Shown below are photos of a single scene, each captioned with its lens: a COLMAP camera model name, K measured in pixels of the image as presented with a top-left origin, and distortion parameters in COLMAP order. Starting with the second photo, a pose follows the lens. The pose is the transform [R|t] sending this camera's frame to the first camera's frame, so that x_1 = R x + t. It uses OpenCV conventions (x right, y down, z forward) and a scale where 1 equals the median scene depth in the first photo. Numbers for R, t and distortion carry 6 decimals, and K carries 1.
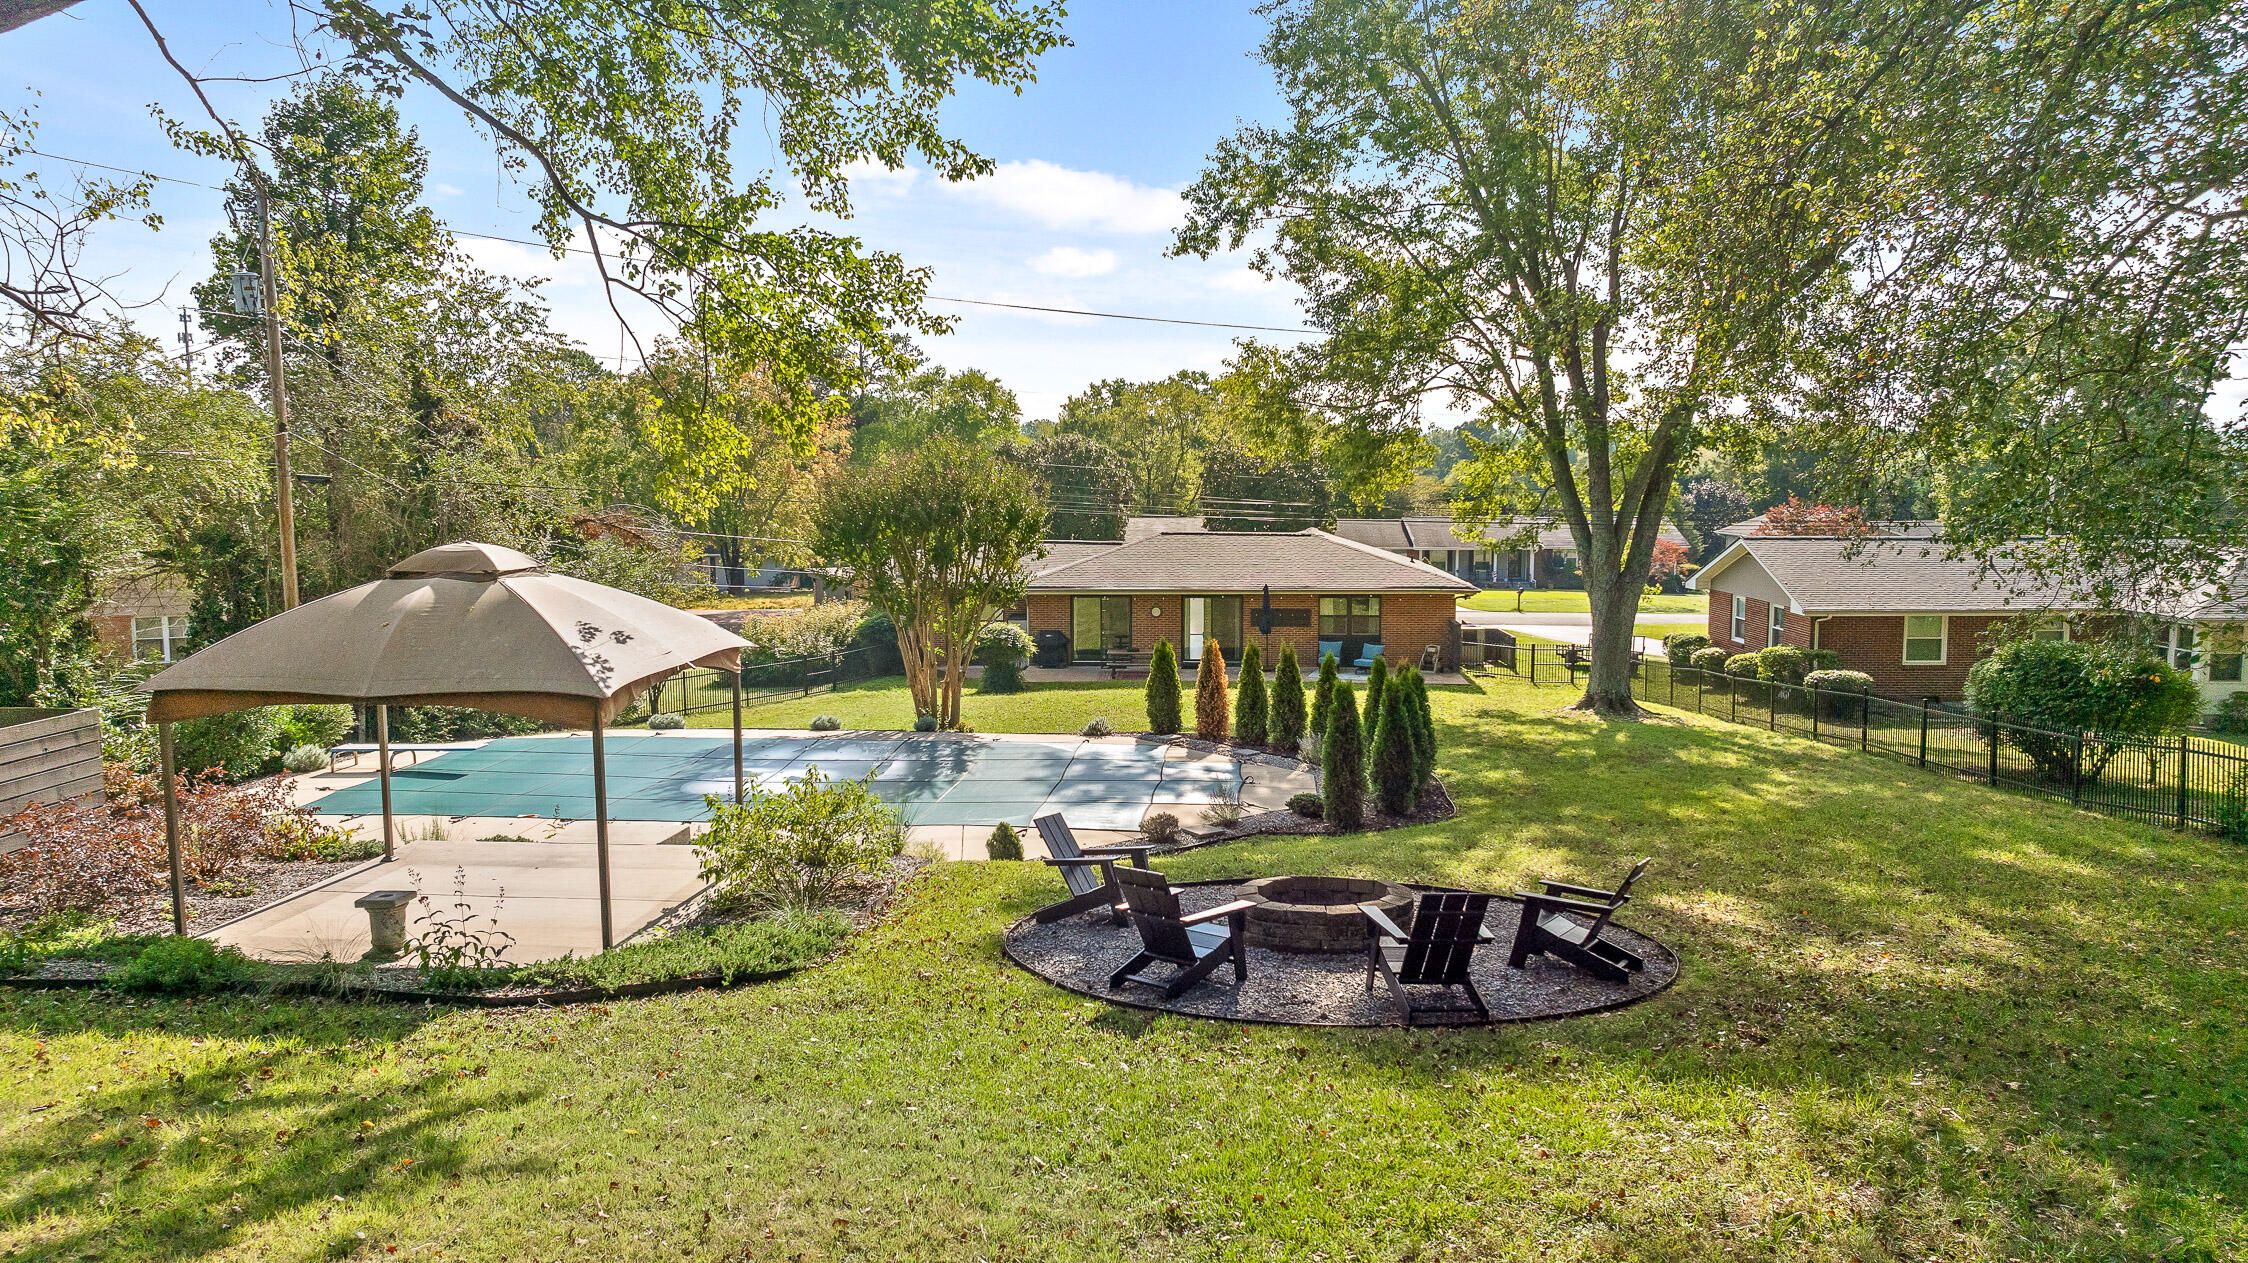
lens RADIAL K [[1493.4, 0, 1124.0], [0, 1493.4, 631.5], [0, 0, 1]] dist [-0.059718, -0.003793]
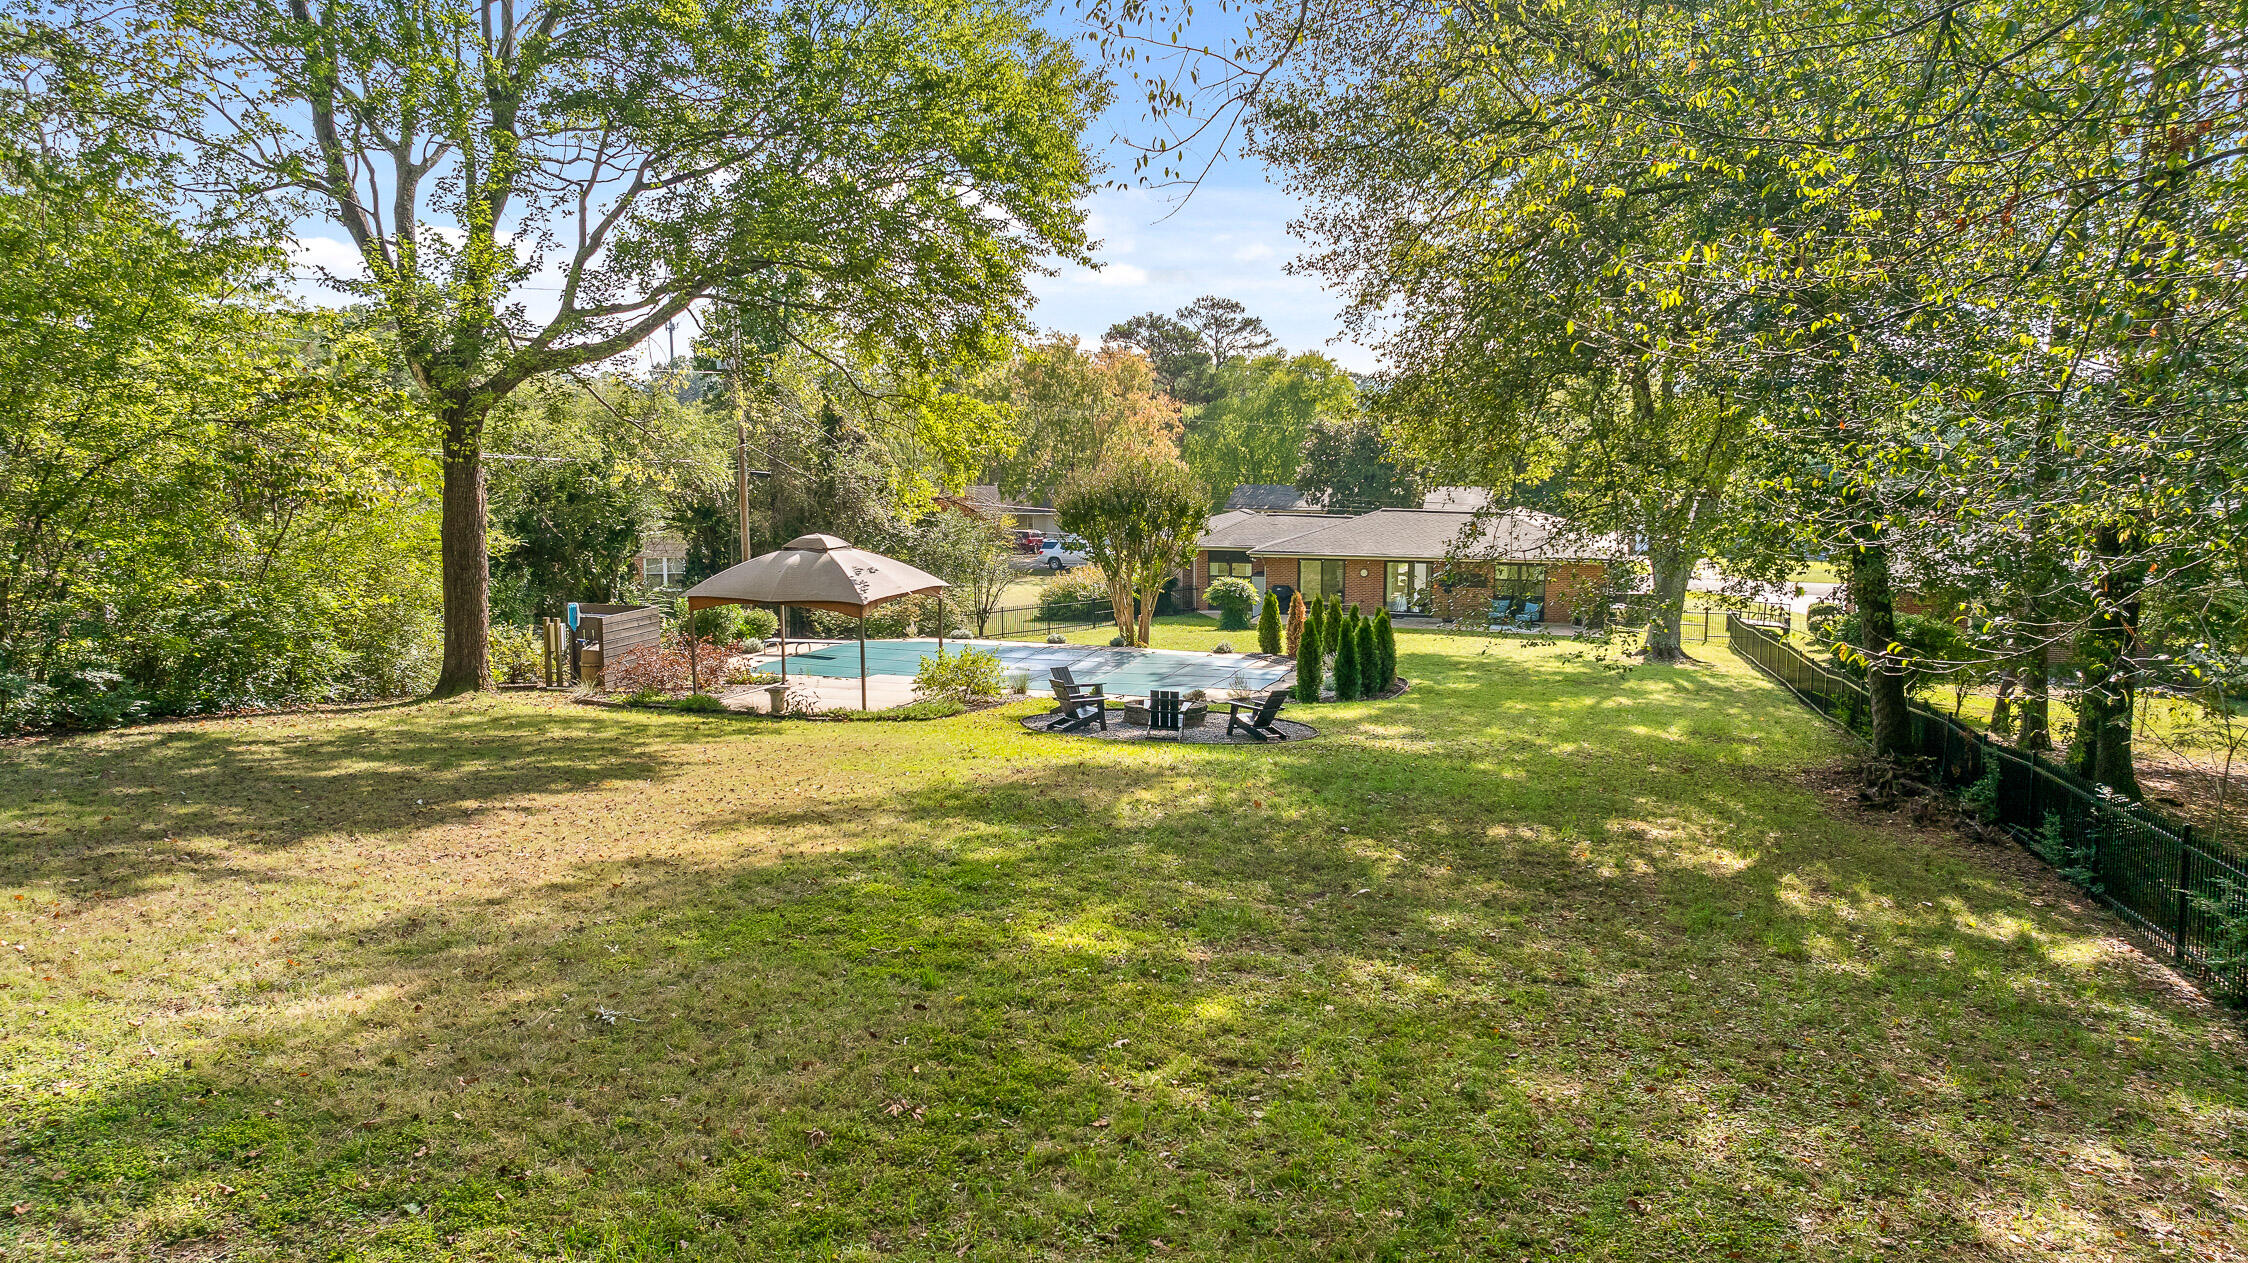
lens RADIAL K [[1493.4, 0, 1124.0], [0, 1493.4, 631.5], [0, 0, 1]] dist [-0.059718, -0.003793]
pose [[0.963310, 0.034373, -0.266180, 0.218471], [-0.026247, 0.999076, 0.034027, -0.001111], [0.267104, -0.025792, 0.963323, -0.376976]]
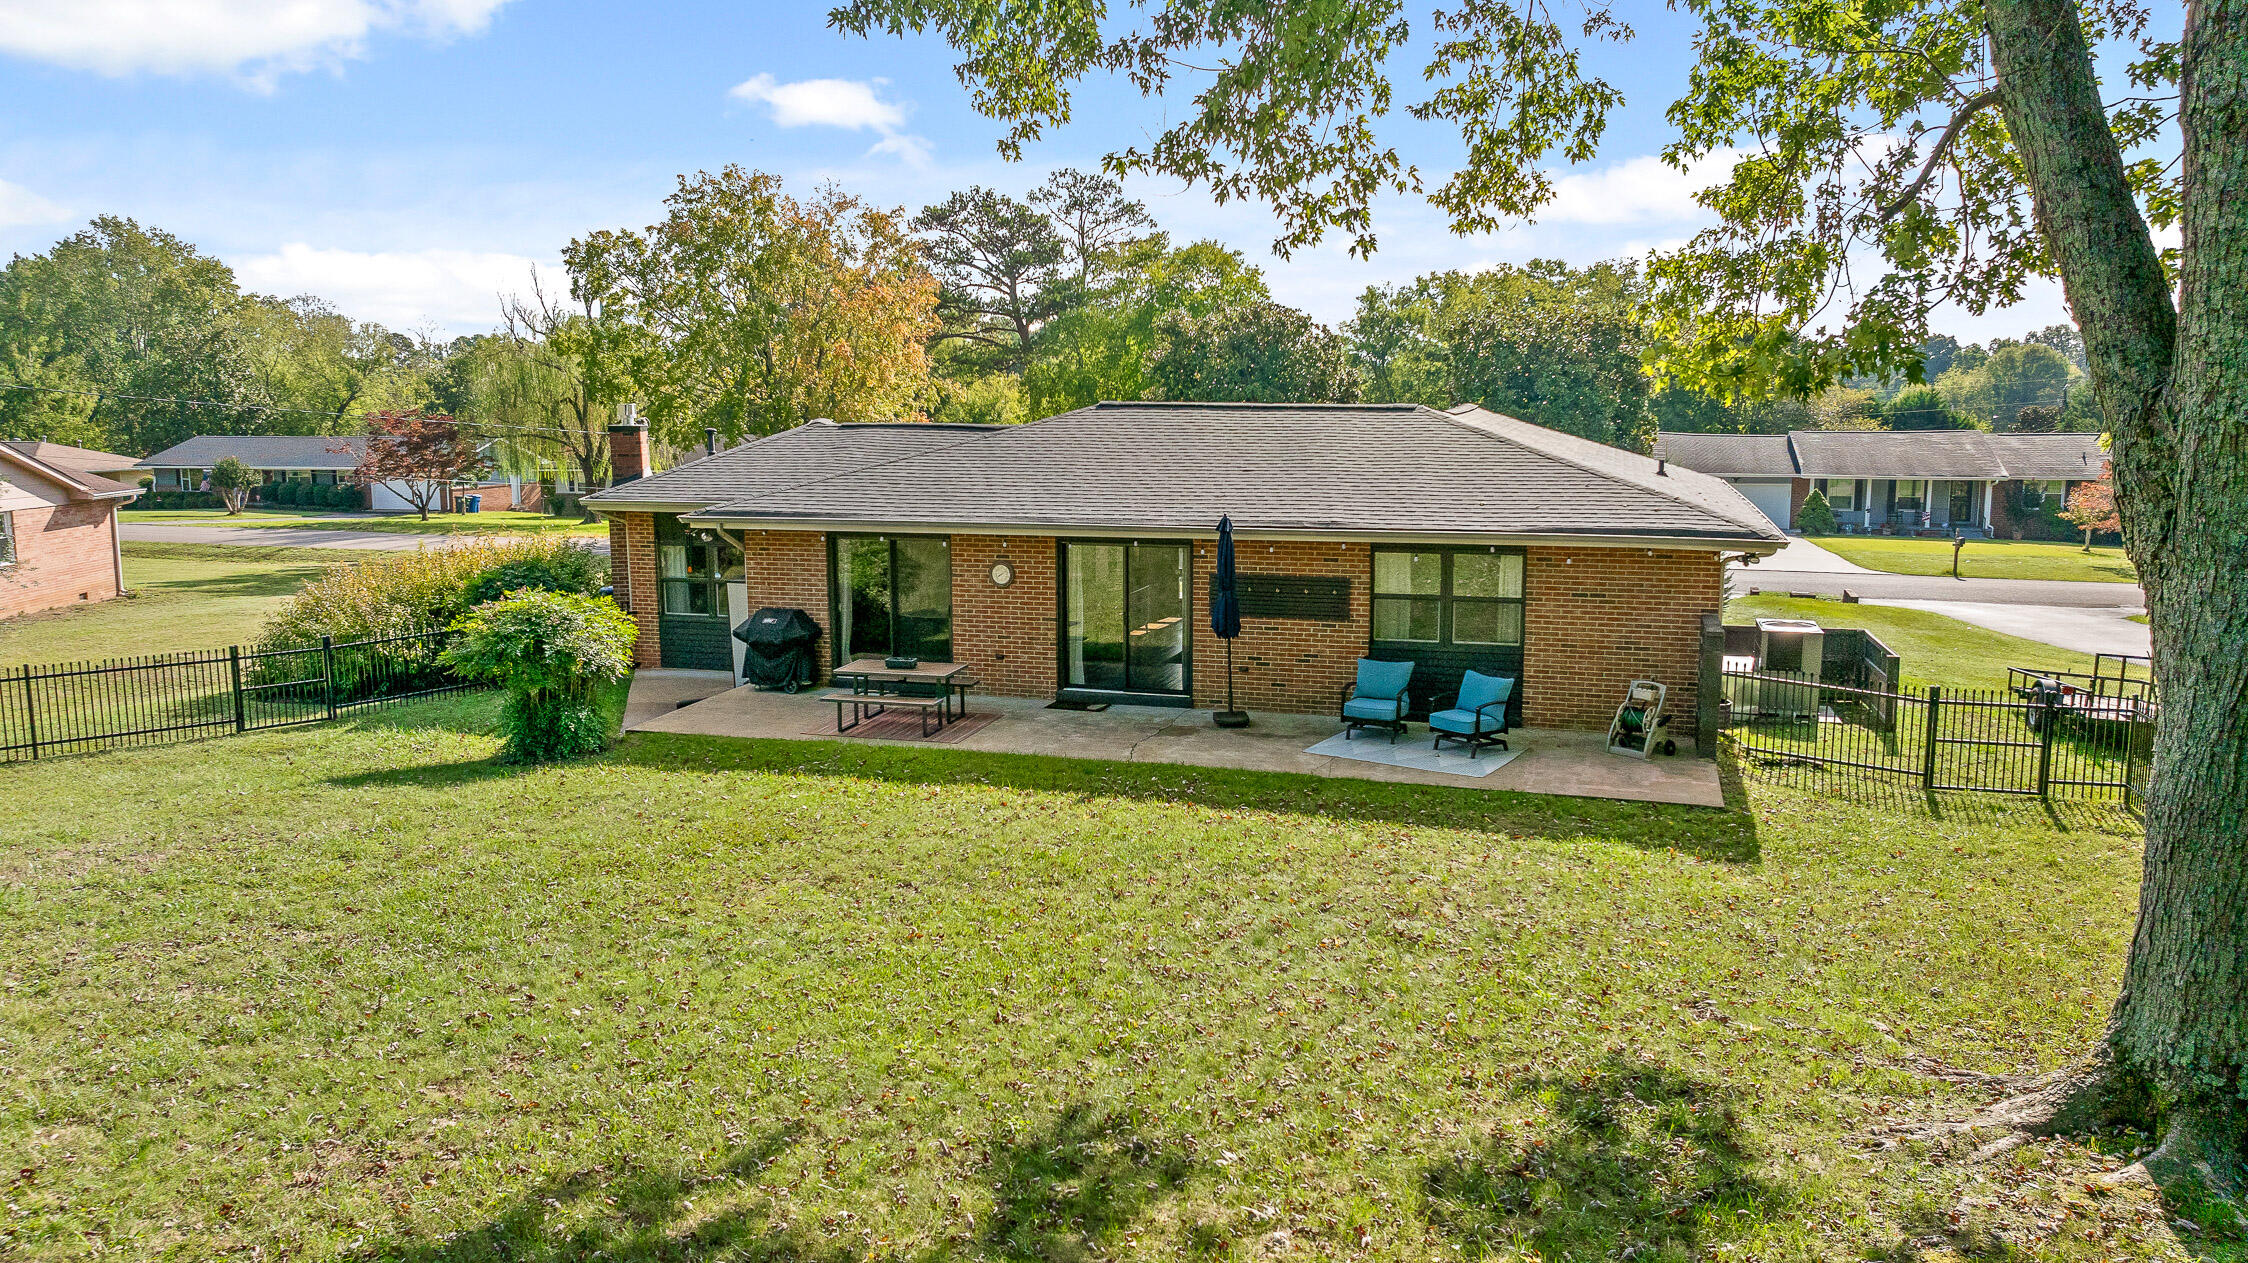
lens RADIAL K [[1493.4, 0, 1124.0], [0, 1493.4, 631.5], [0, 0, 1]] dist [-0.059718, -0.003793]
pose [[0.963099, 0.036524, -0.266659, 0.231734], [-0.025082, 0.998618, 0.046189, -0.023436], [0.267977, -0.037796, 0.962684, 0.782267]]
